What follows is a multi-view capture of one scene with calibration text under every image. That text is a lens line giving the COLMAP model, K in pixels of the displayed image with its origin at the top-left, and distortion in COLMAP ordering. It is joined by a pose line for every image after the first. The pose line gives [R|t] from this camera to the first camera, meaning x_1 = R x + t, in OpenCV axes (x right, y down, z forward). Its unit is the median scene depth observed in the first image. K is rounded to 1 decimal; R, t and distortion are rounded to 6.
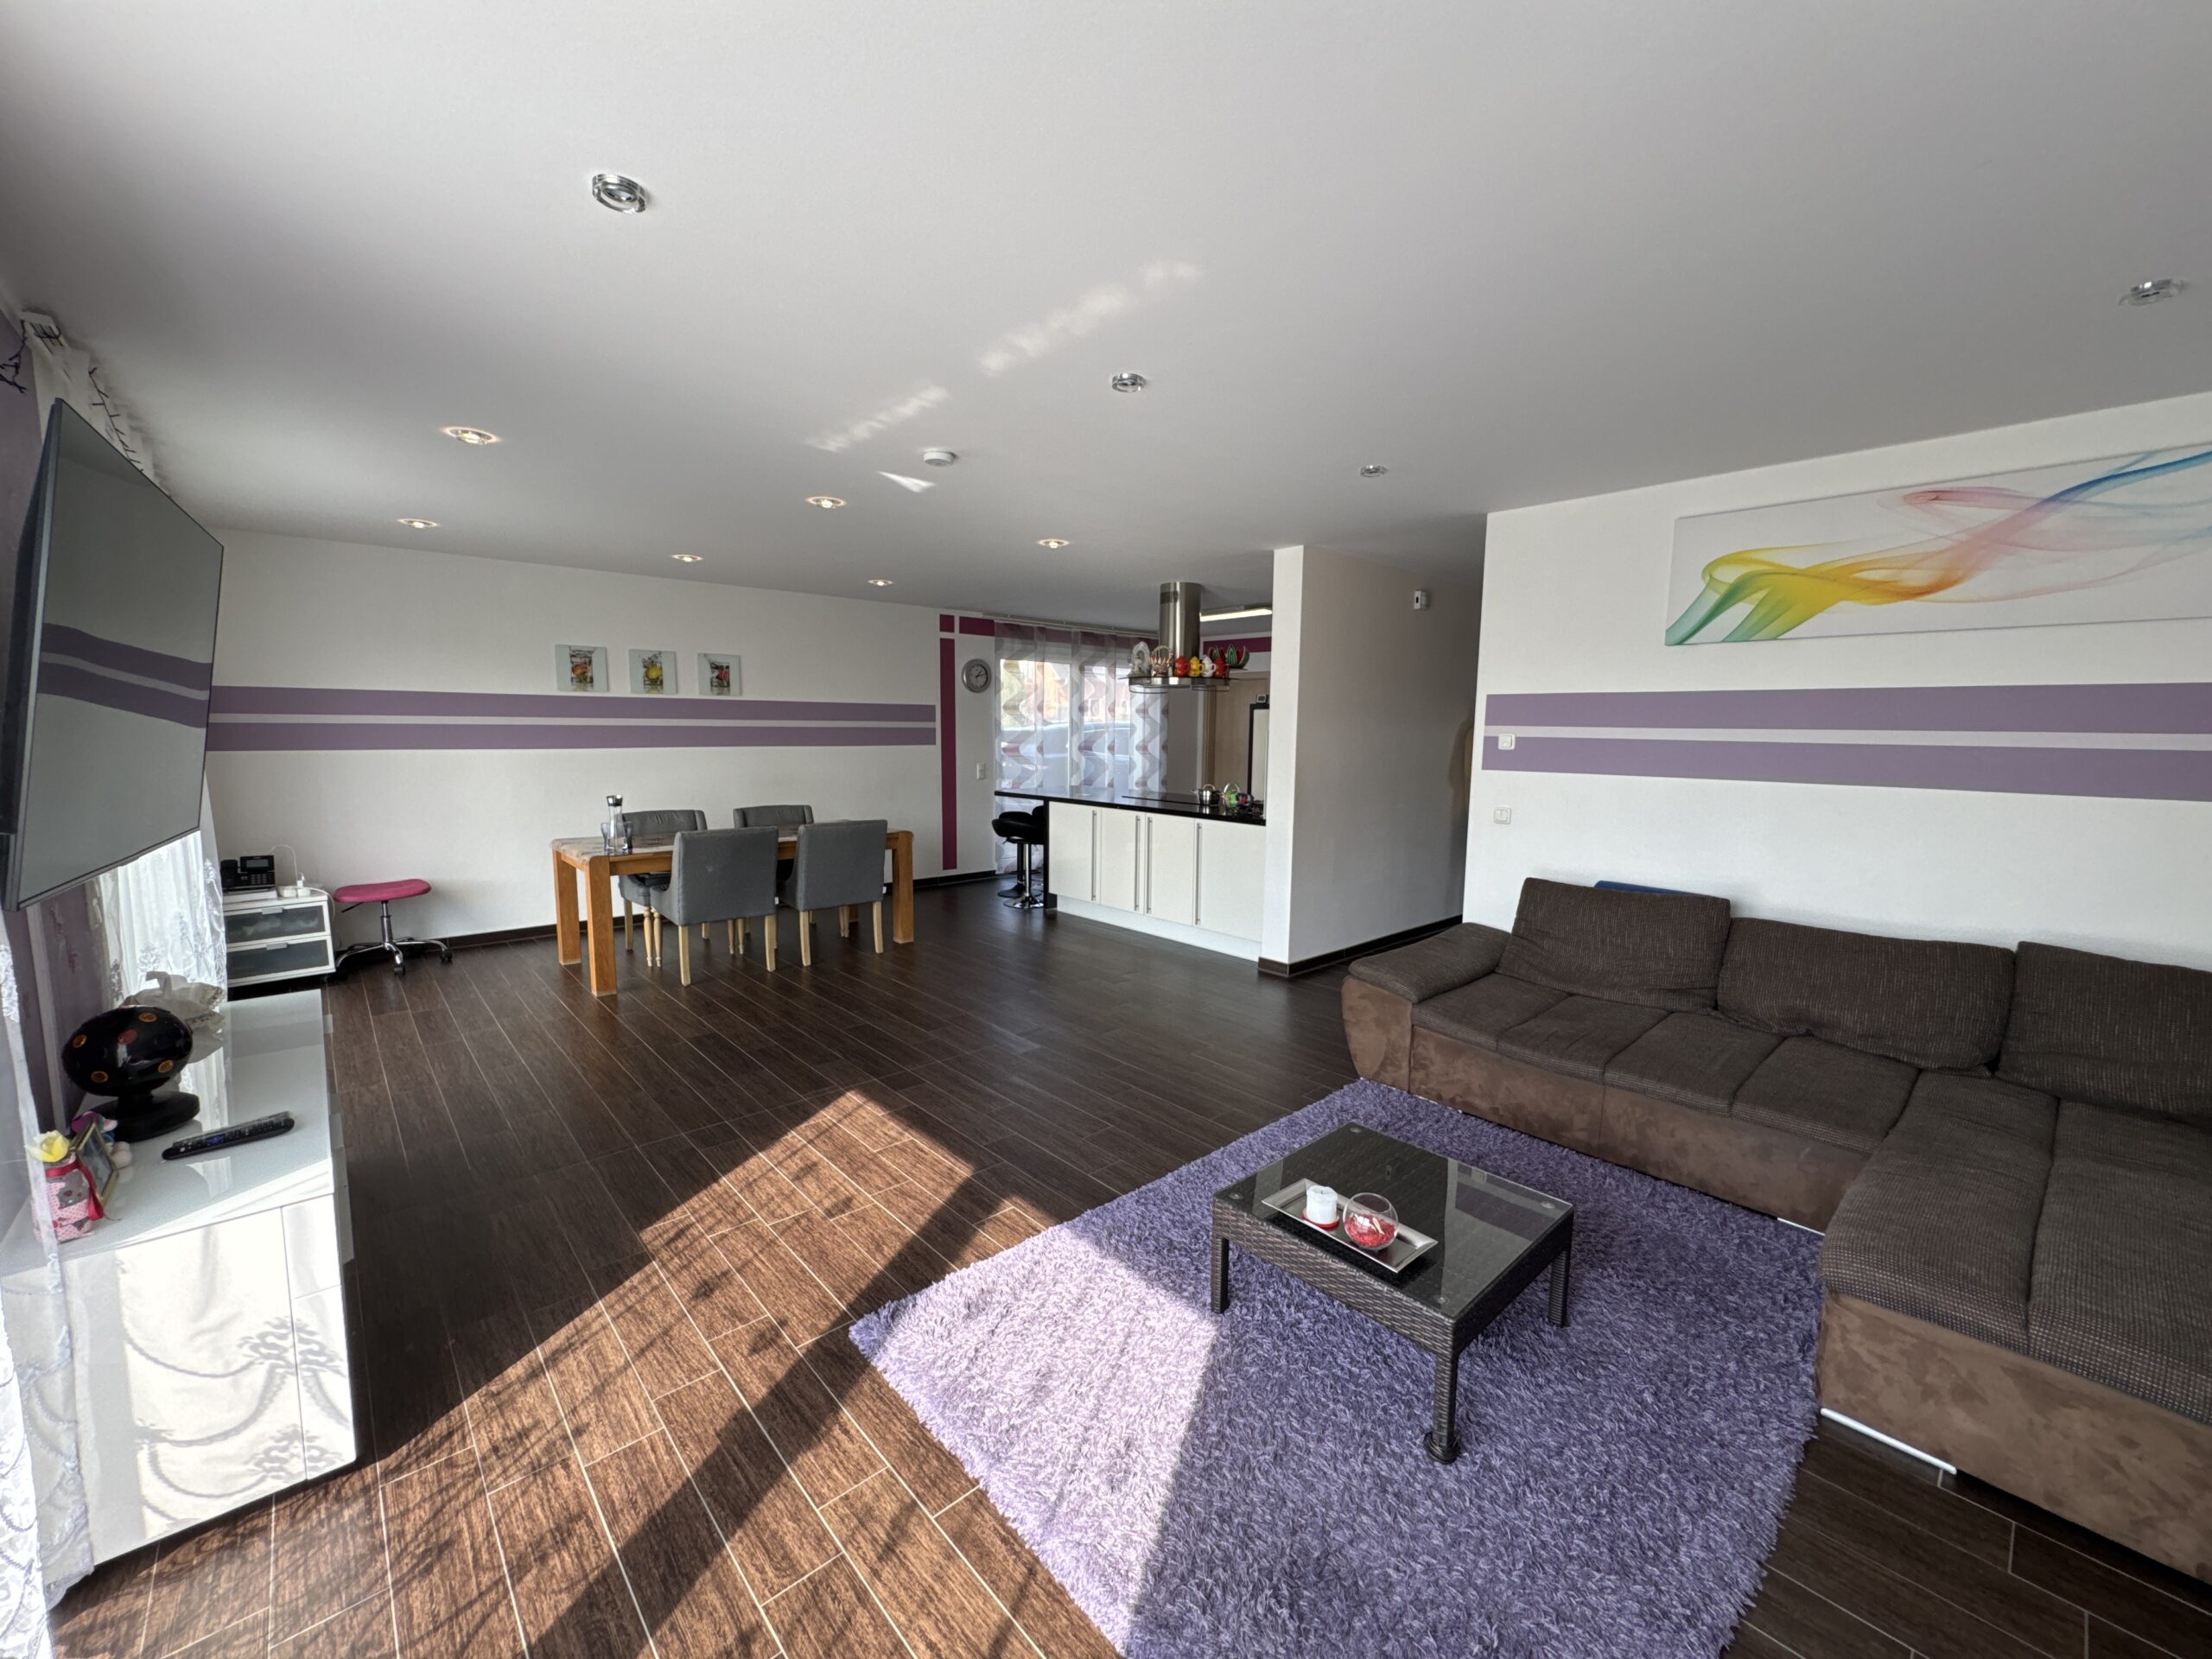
lens RADIAL K [[882.1, 0, 1106.0], [0, 882.1, 827.1], [0, 0, 1]] dist [-0.002775, 0.000461]
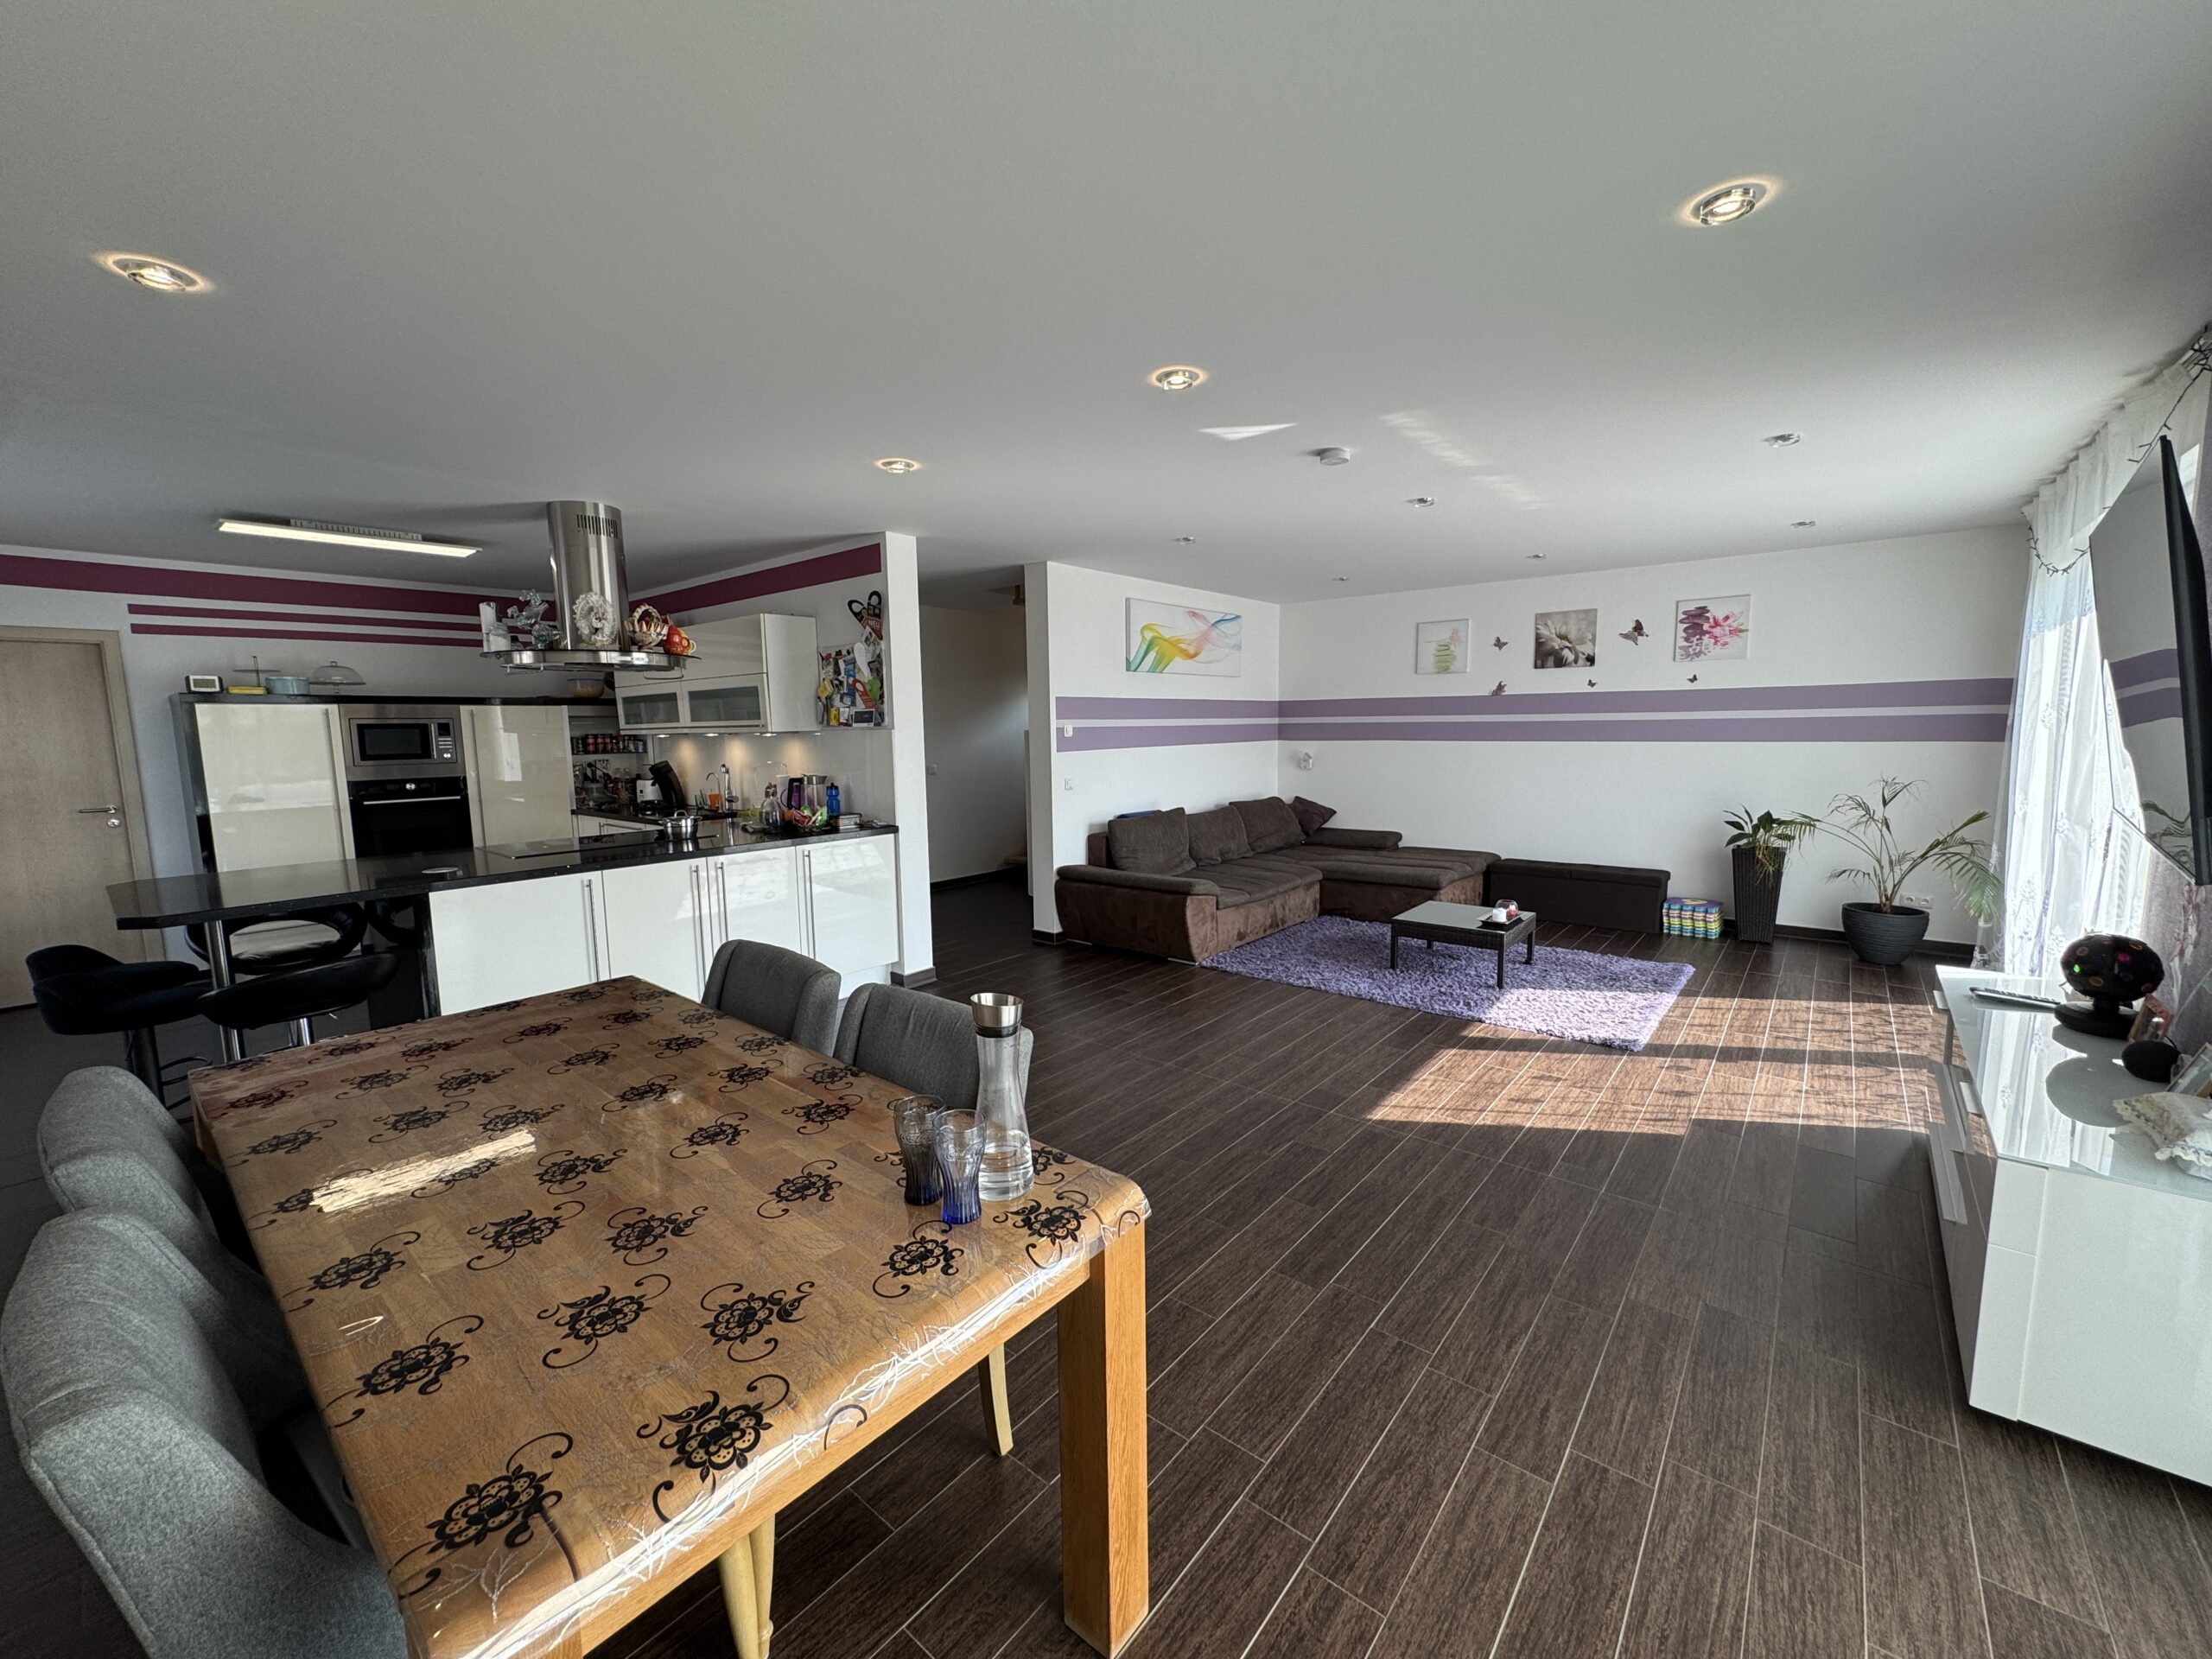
lens RADIAL K [[882.1, 0, 1104.5], [0, 882.1, 827.0], [0, 0, 1]] dist [-0.002775, 0.000461]
pose [[-0.136270, -0.124897, 0.982767, -1.354997], [0.128965, 0.981343, 0.142598, -0.199831], [-0.982242, 0.146174, -0.117621, 1.618791]]
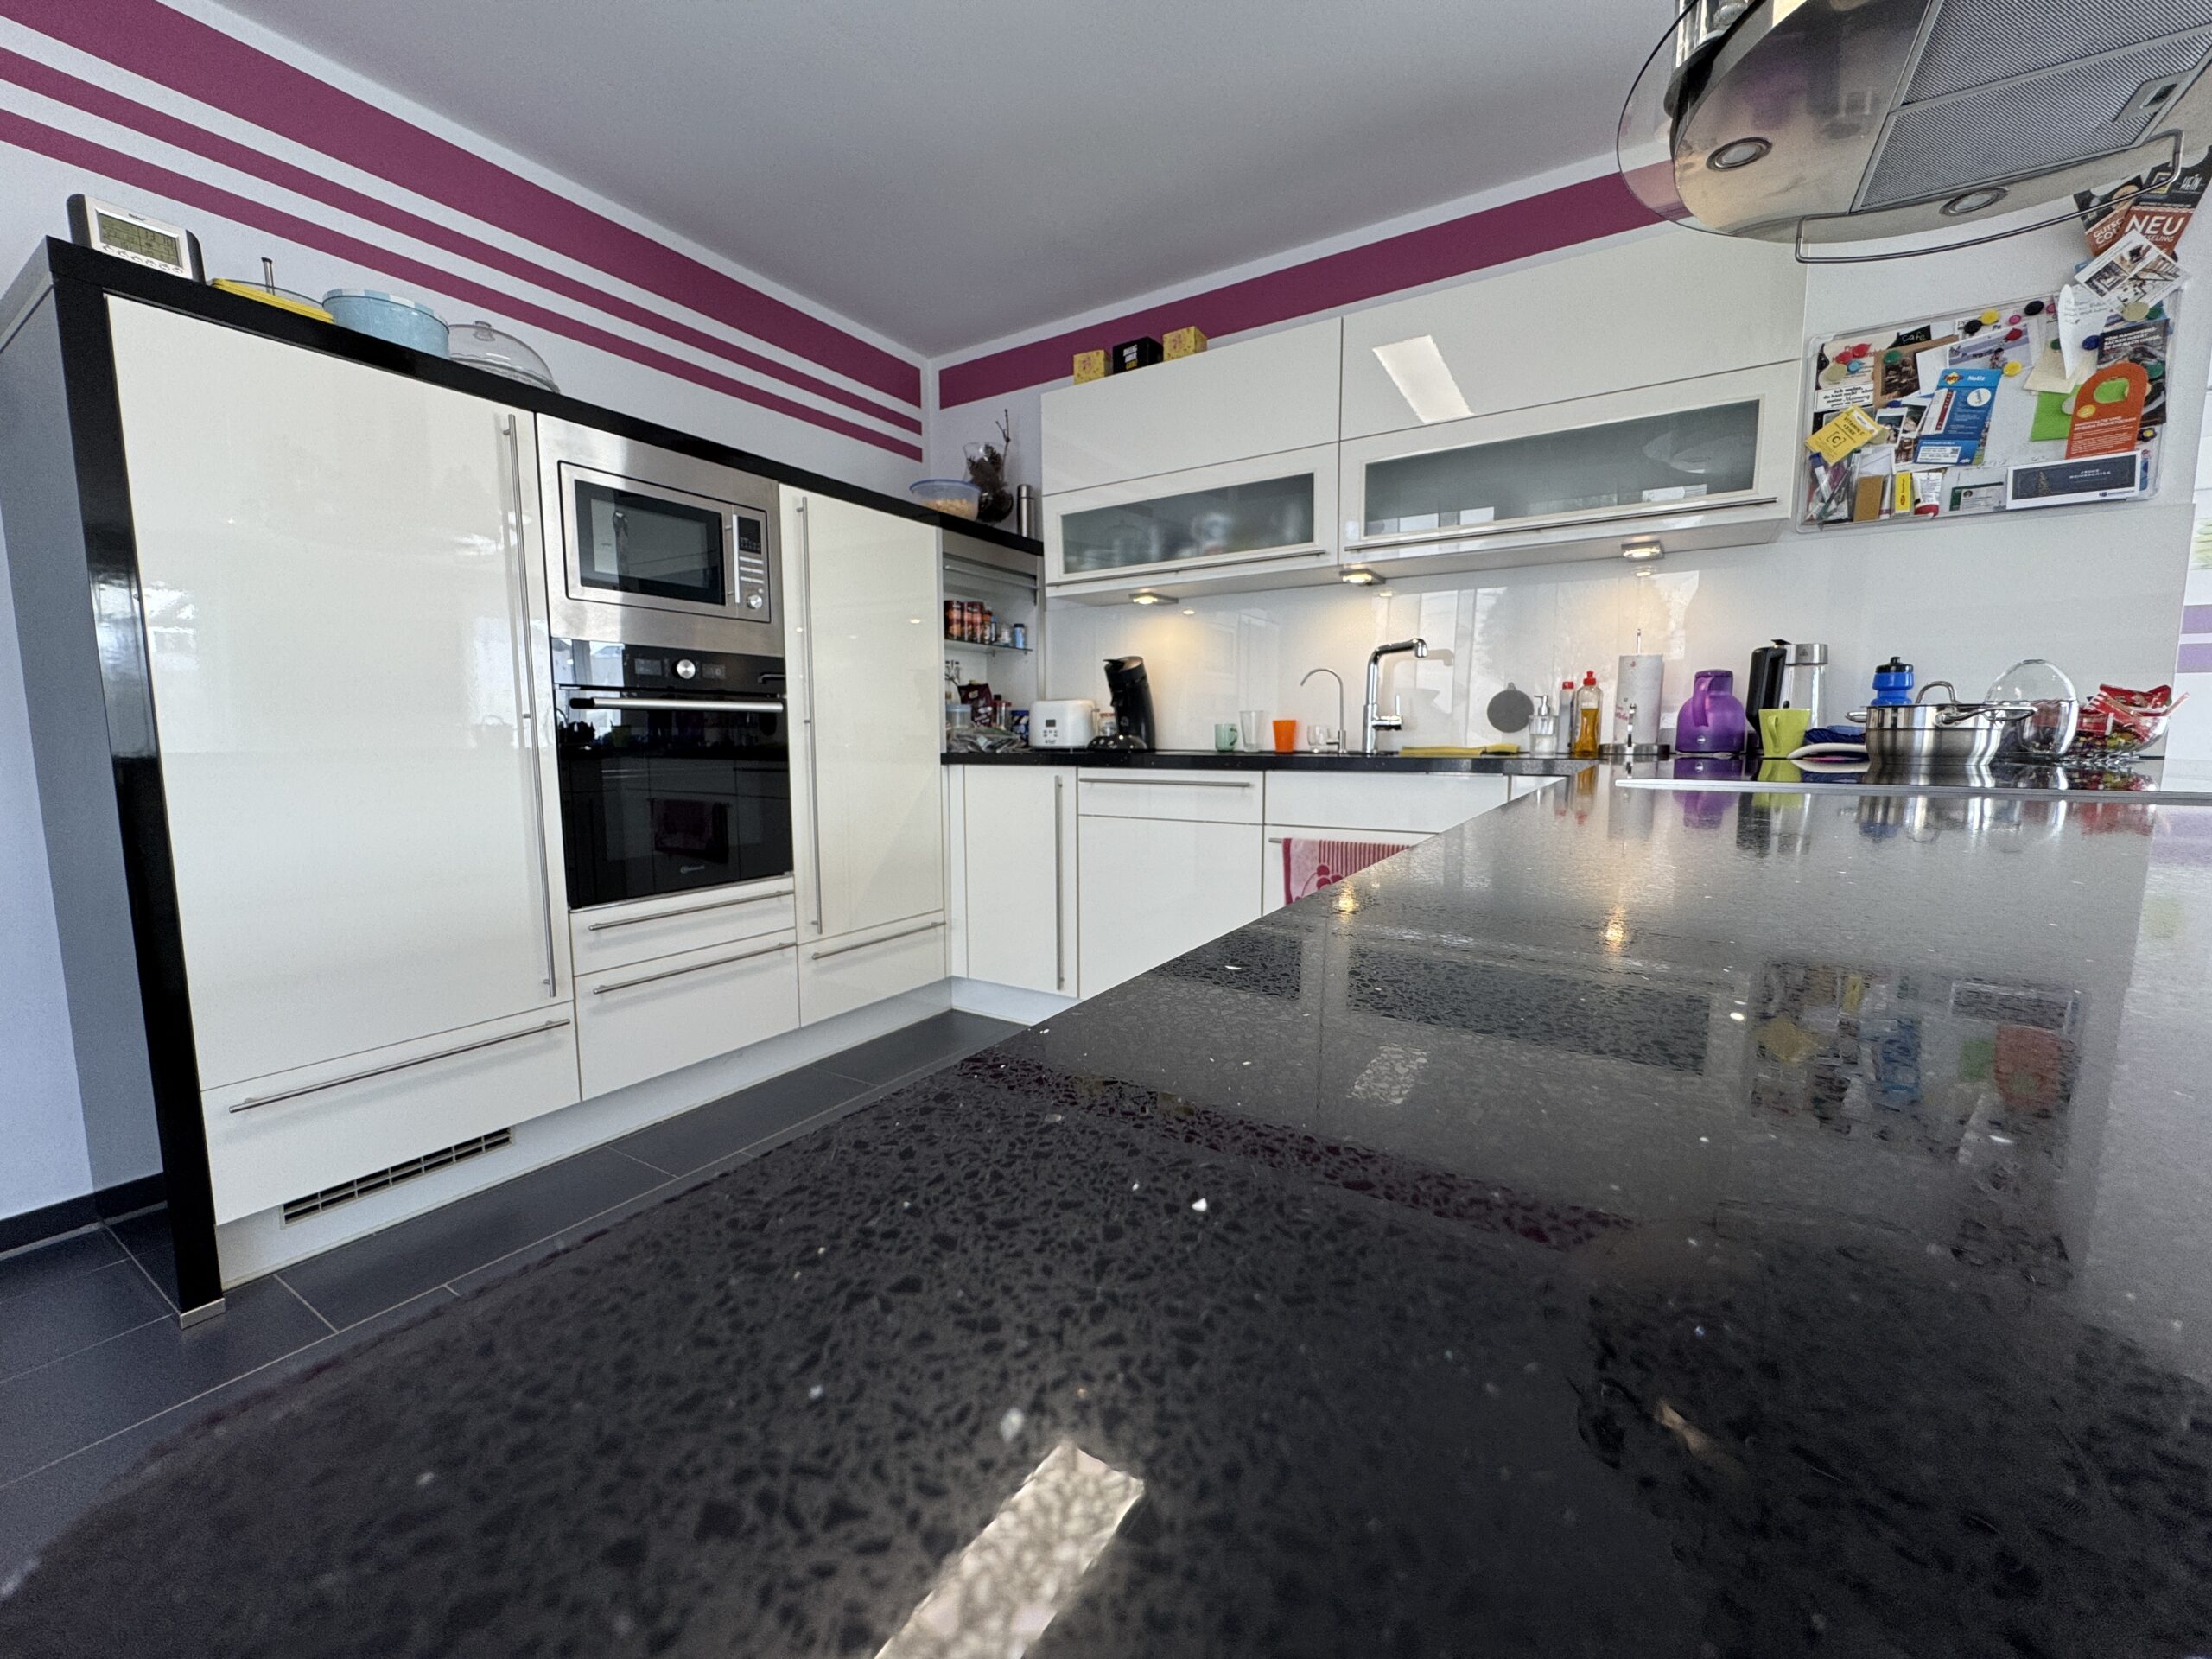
lens RADIAL K [[882.1, 0, 1102.7], [0, 882.1, 833.9], [0, 0, 1]] dist [-0.002775, 0.000461]
pose [[-0.270863, -0.120301, 0.955071, -0.100961], [0.112058, 0.981474, 0.155407, -0.149182], [-0.956073, 0.149118, -0.252365, 2.713487]]
